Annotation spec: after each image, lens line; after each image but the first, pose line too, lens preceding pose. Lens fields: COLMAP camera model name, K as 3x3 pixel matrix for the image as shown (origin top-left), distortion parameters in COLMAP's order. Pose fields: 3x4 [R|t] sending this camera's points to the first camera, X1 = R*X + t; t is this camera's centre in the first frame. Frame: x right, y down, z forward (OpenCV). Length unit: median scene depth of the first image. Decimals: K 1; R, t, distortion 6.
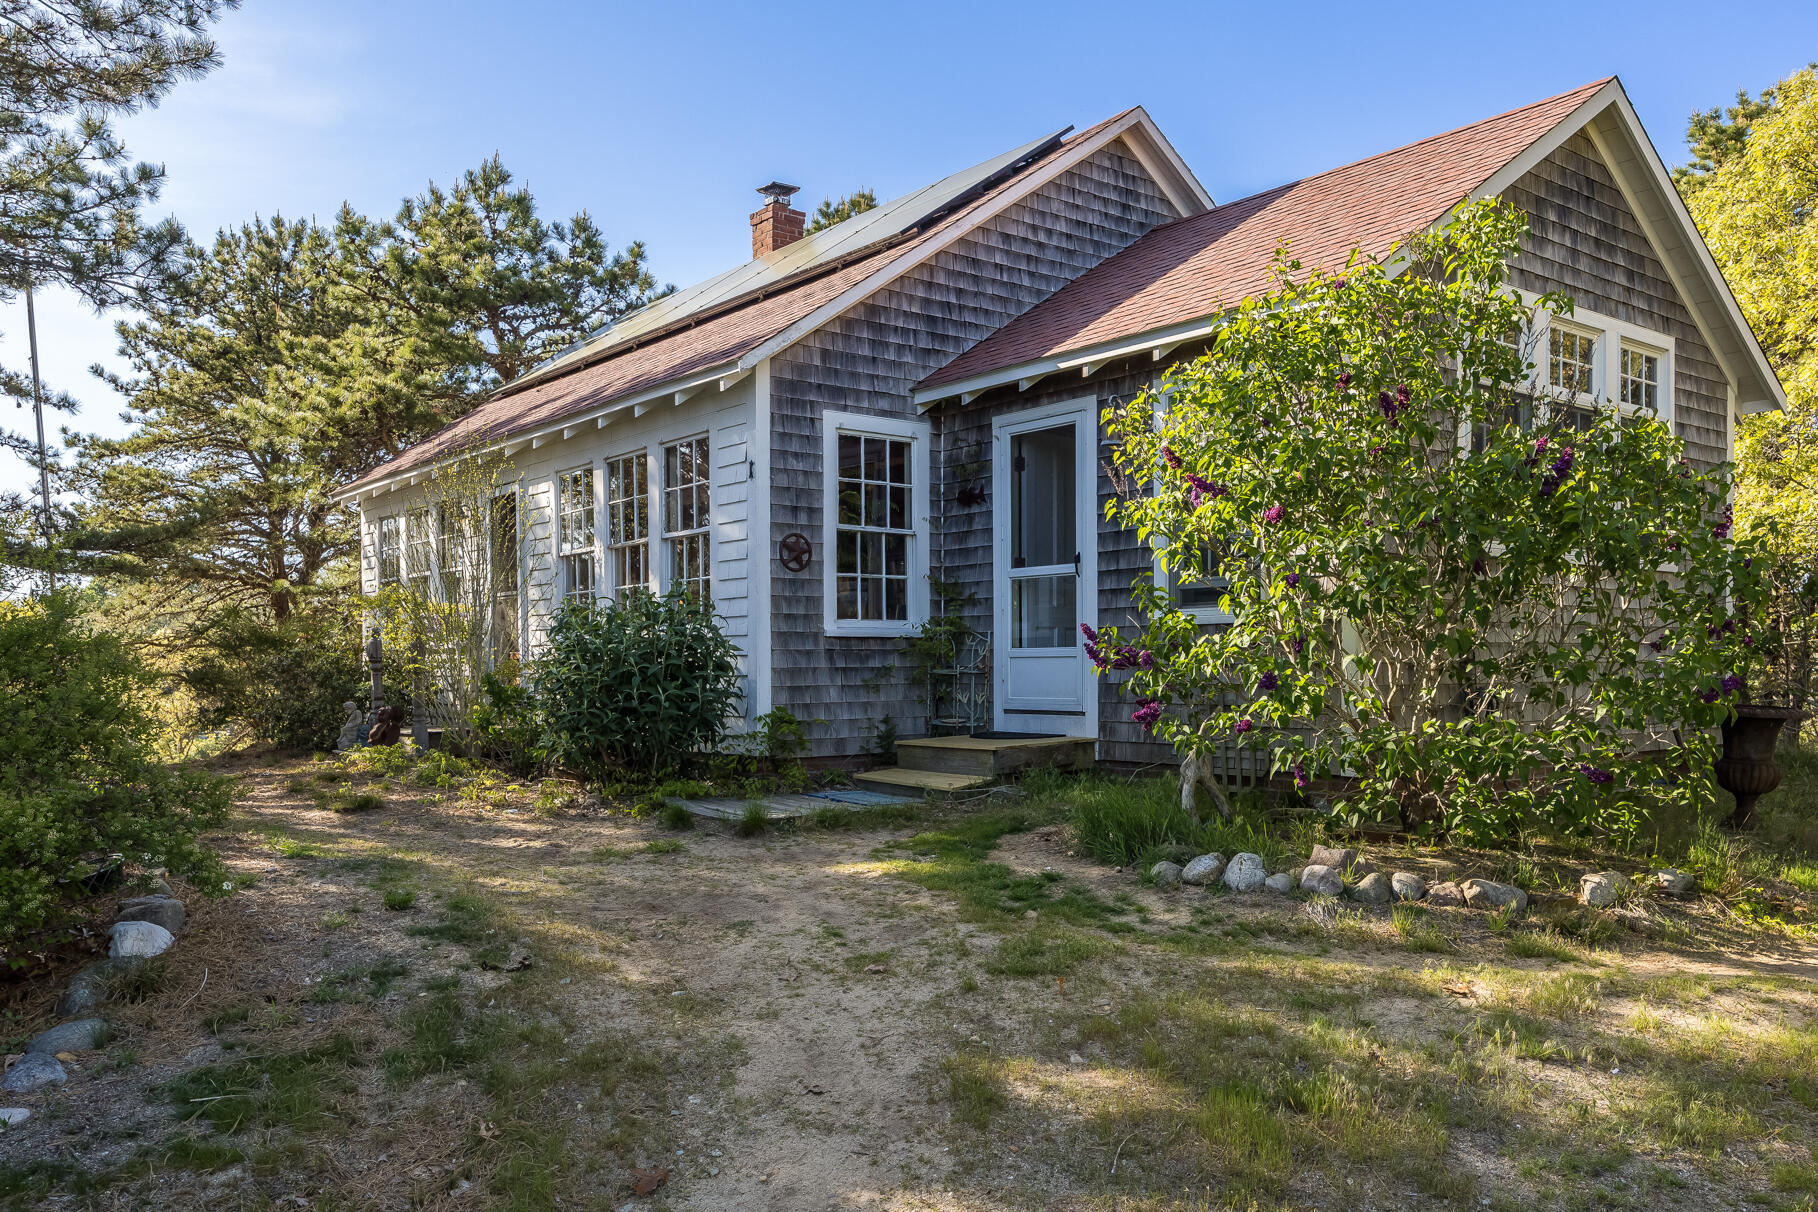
lens RADIAL K [[1418.6, 0, 869.2], [0, 1418.6, 689.1], [0, 0, 1]] dist [0.032849, -0.002936]
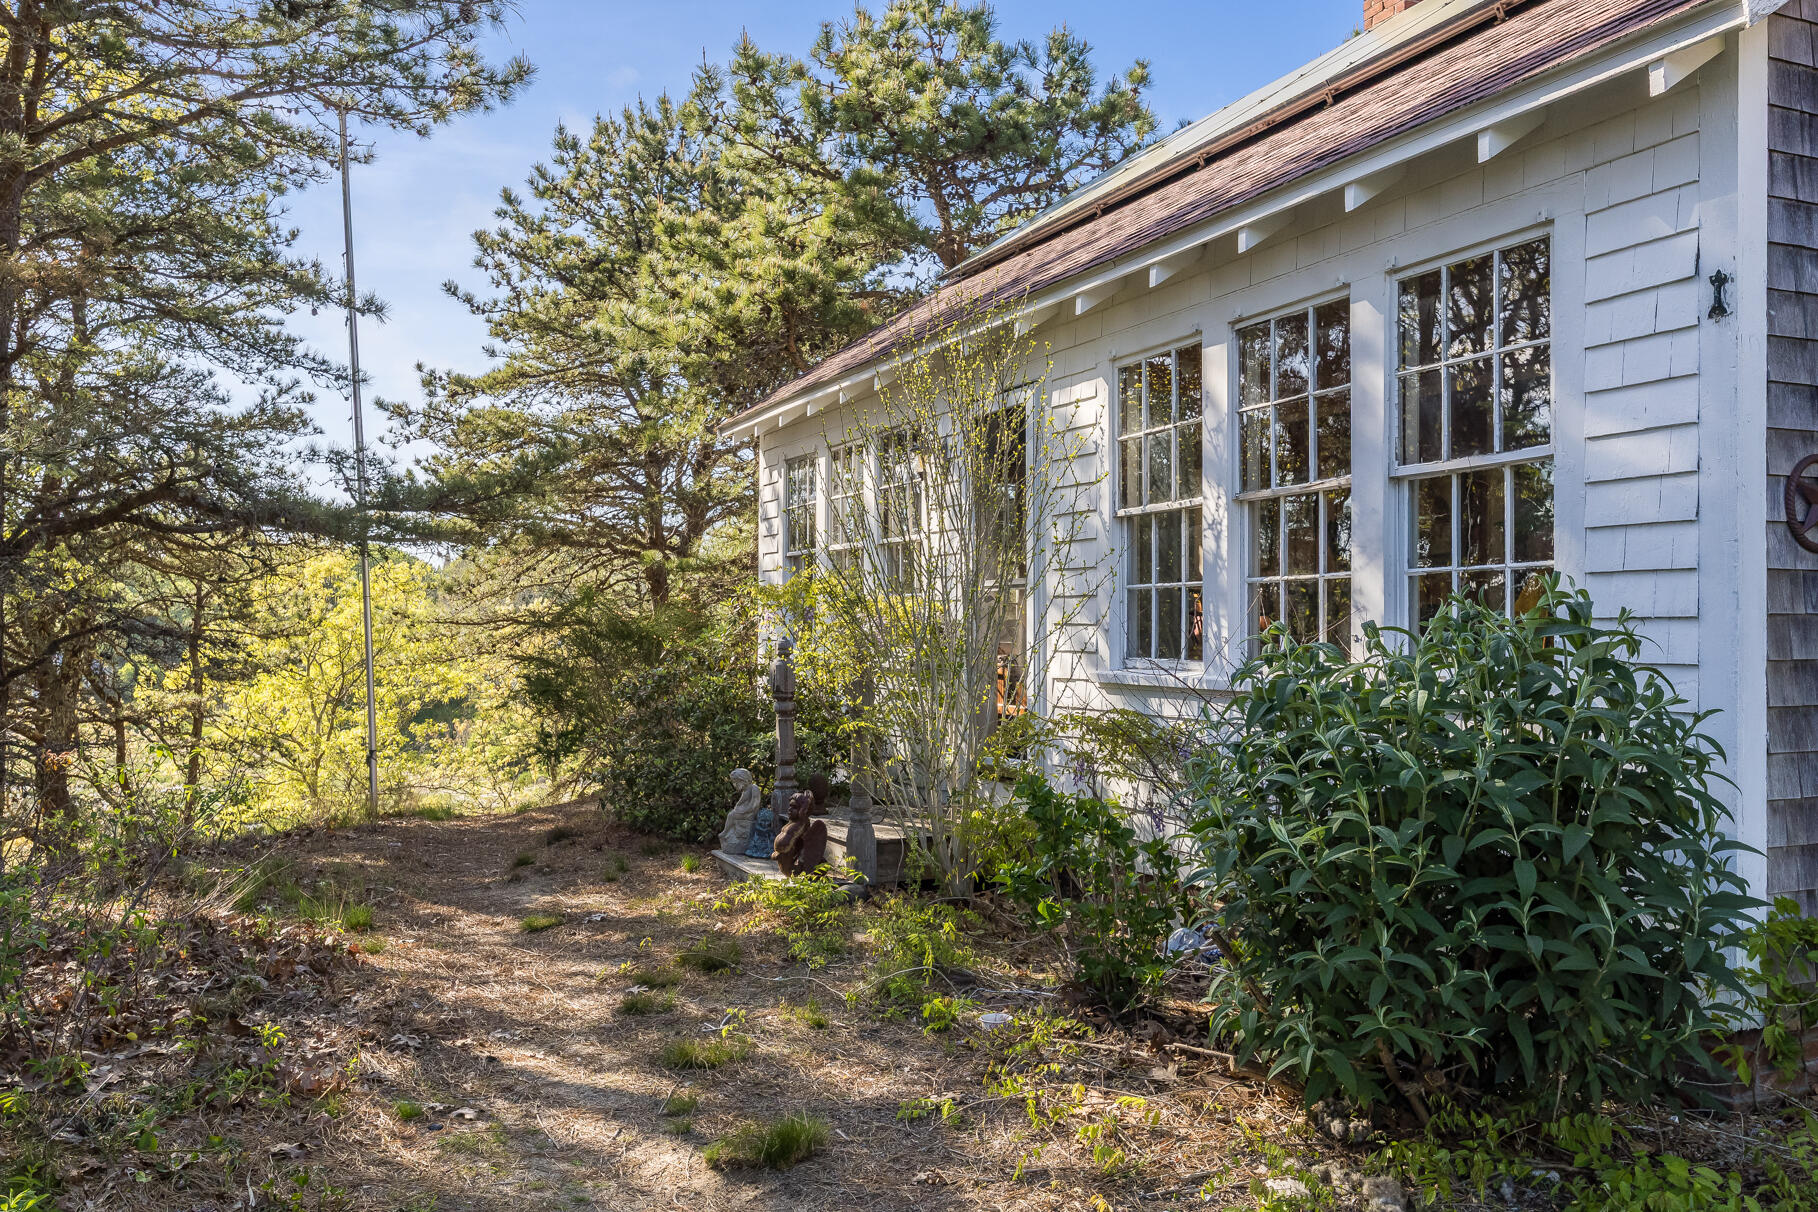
lens RADIAL K [[1556.8, 0, 910.2], [0, 1556.8, 611.0], [0, 0, 1]] dist [0.062566, 0.010325]
pose [[0.971963, 0.008206, -0.234990, -0.097479], [-0.015115, 0.999504, -0.027615, -0.025574], [0.234647, 0.030392, 0.971605, 0.259655]]
